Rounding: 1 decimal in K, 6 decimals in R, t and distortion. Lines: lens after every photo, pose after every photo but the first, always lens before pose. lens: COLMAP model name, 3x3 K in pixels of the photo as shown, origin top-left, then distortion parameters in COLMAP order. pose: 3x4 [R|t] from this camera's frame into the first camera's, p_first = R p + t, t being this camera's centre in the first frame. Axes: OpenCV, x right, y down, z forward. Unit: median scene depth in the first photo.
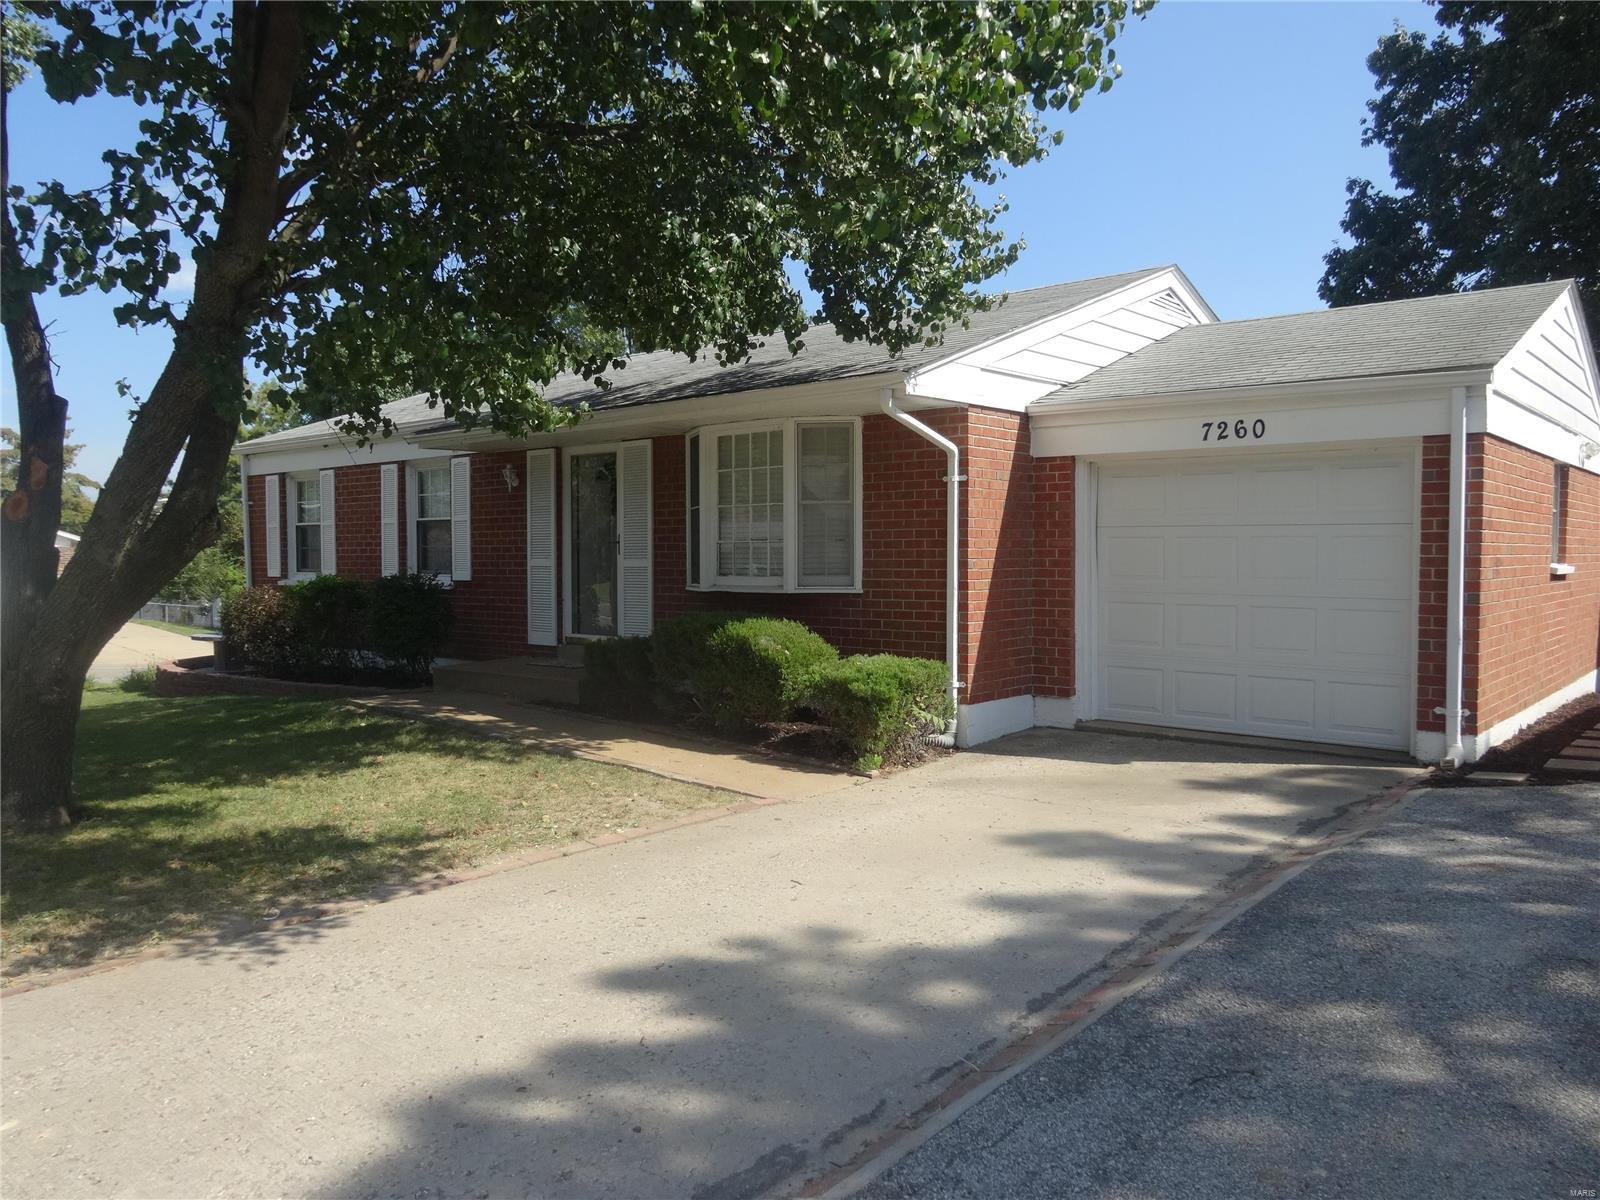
lens RADIAL K [[1183.2, 0, 801.8], [0, 1183.2, 596.1], [0, 0, 1]] dist [0.005304, -0.011846]
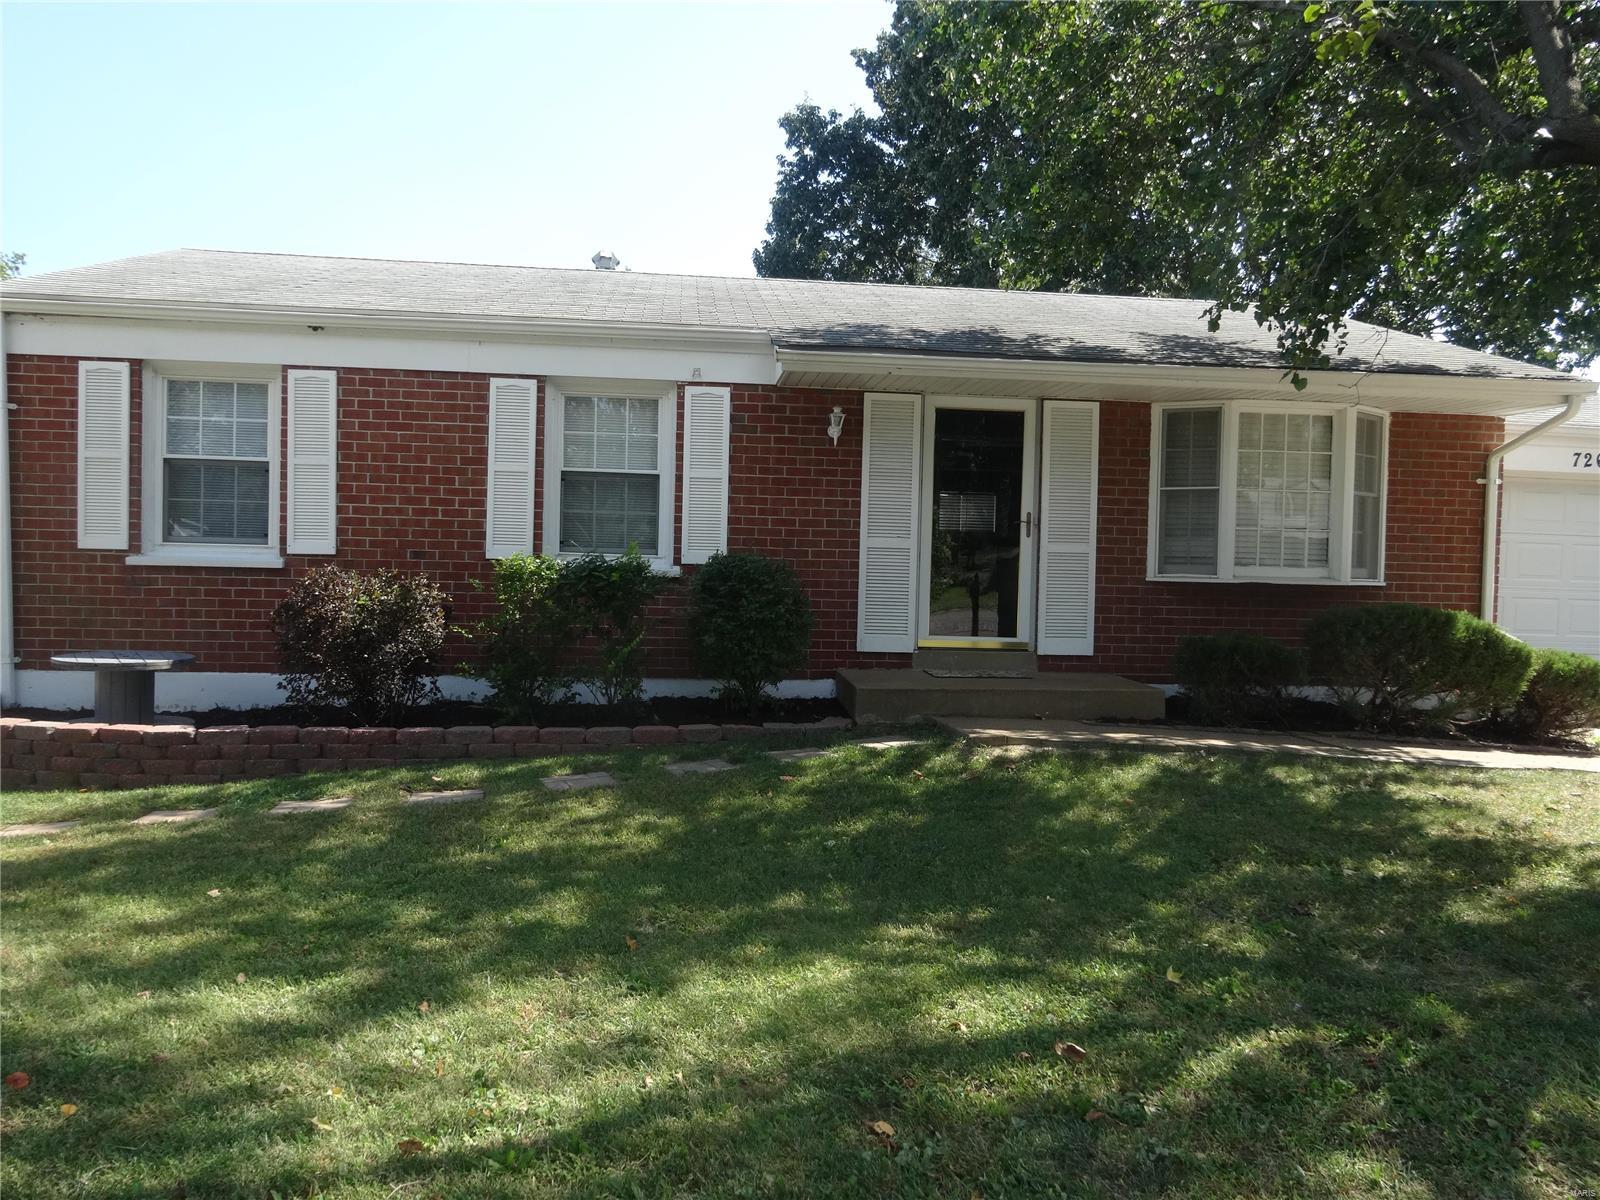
lens RADIAL K [[1183.2, 0, 801.8], [0, 1183.2, 596.1], [0, 0, 1]] dist [0.005304, -0.011846]
pose [[0.691160, 0.002244, 0.722698, -1.031250], [-0.002755, 0.999996, -0.000470, 0.008142], [-0.722696, -0.001666, 0.691164, 0.659527]]
